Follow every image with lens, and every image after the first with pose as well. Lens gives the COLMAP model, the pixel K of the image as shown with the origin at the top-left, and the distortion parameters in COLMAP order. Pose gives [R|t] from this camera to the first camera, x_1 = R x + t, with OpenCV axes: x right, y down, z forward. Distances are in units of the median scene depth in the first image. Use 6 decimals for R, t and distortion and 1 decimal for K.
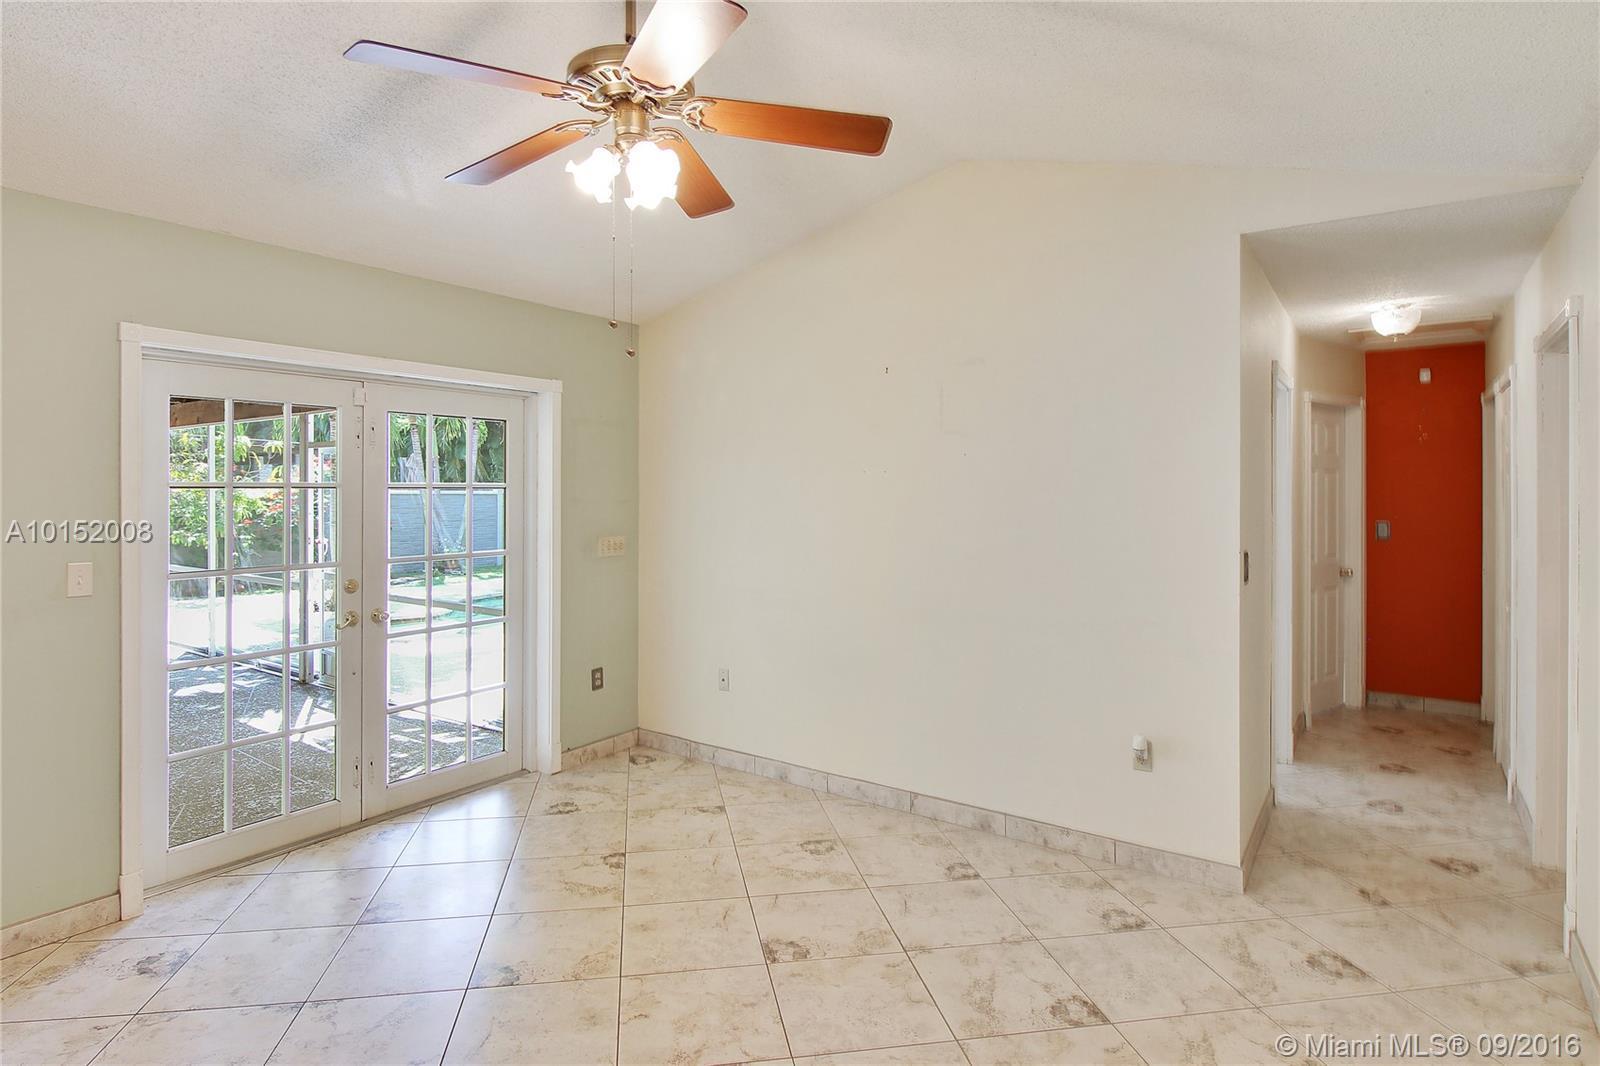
lens RADIAL K [[863.1, 0, 757.9], [0, 863.1, 495.4], [0, 0, 1]] dist [0.000772, 0.000140]
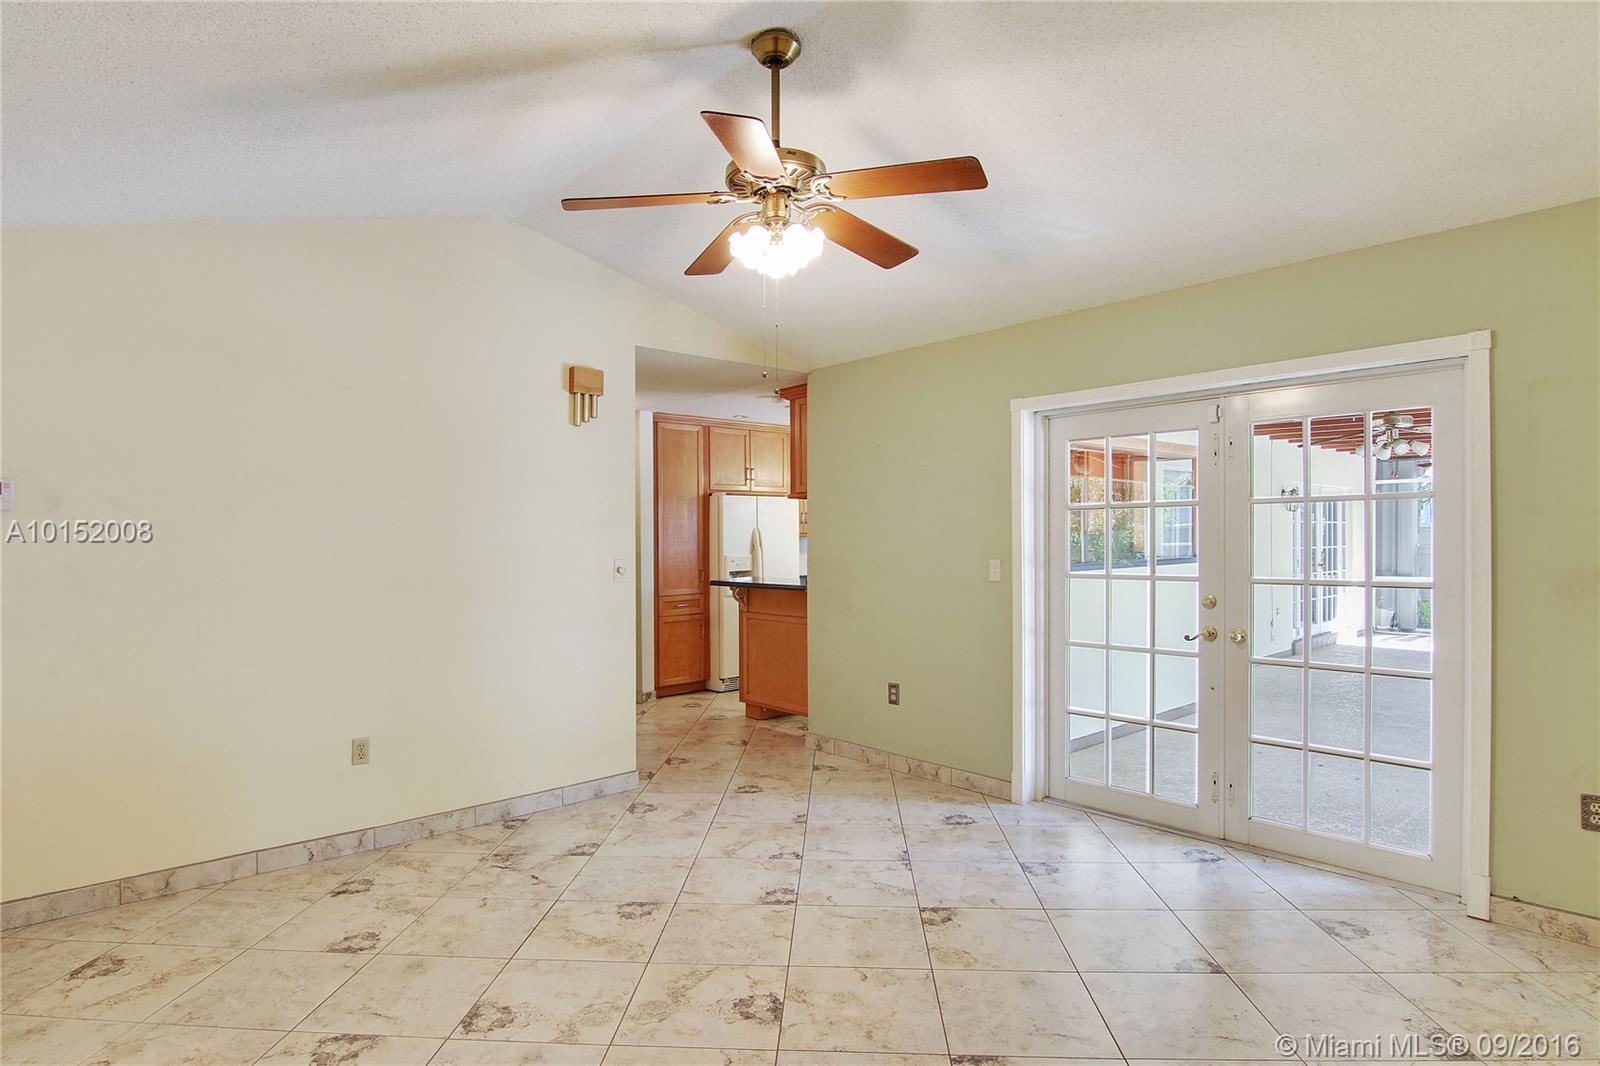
lens RADIAL K [[863.1, 0, 805.1], [0, 863.1, 538.5], [0, 0, 1]] dist [0.000772, 0.000140]
pose [[-0.181882, 0.008554, -0.983283, 0.611438], [0.009552, 0.999930, 0.006932, 0.019200], [0.983274, -0.008132, -0.181951, 0.717365]]
